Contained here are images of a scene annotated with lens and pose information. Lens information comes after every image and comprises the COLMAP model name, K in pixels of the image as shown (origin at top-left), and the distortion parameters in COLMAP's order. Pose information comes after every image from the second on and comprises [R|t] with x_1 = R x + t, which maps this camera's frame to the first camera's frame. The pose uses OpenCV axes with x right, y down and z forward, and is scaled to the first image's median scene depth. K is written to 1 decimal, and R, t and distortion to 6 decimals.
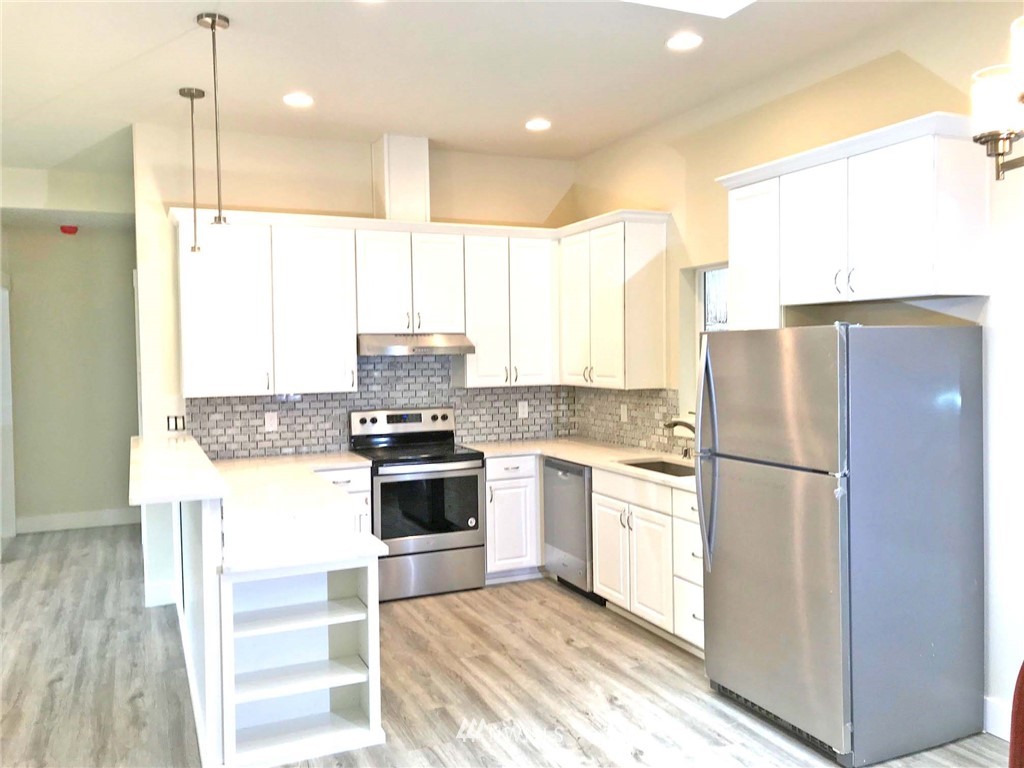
lens RADIAL K [[841.4, 0, 509.5], [0, 841.4, 383.3], [0, 0, 1]] dist [0.013469, -0.017637]
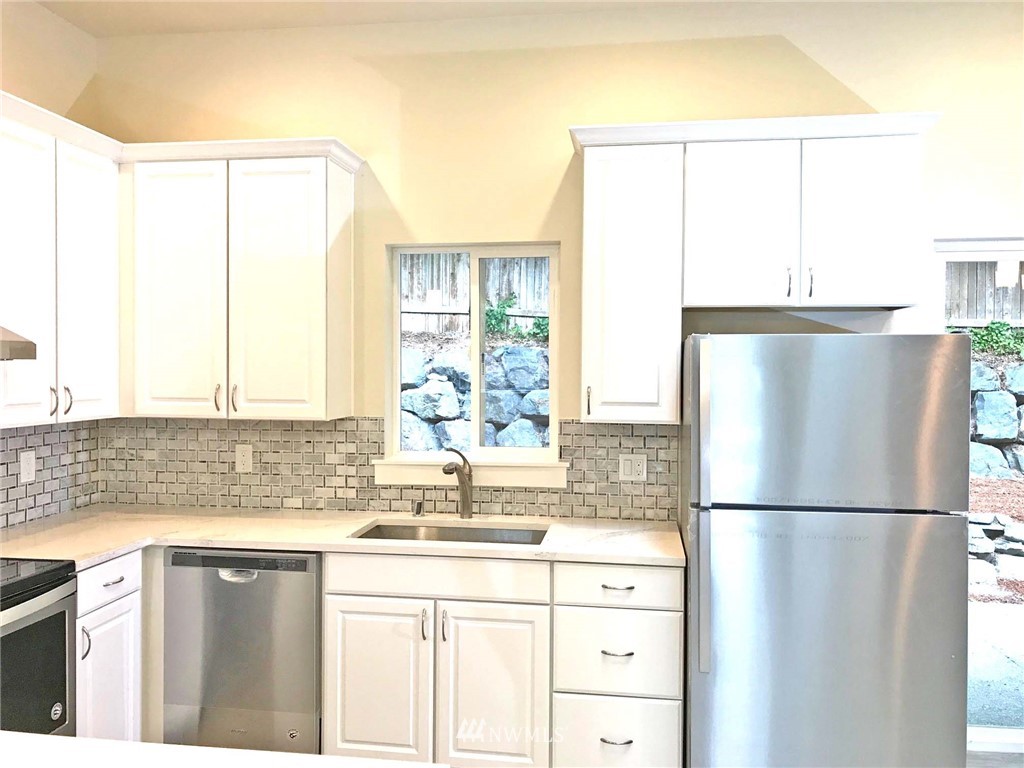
lens RADIAL K [[841.4, 0, 513.6], [0, 841.4, 380.7], [0, 0, 1]] dist [0.013469, -0.017637]
pose [[0.531358, 0.000283, 0.847147, -0.291450], [0.021332, 0.999678, -0.013714, -0.009846], [-0.846879, 0.025359, 0.531181, 0.485842]]
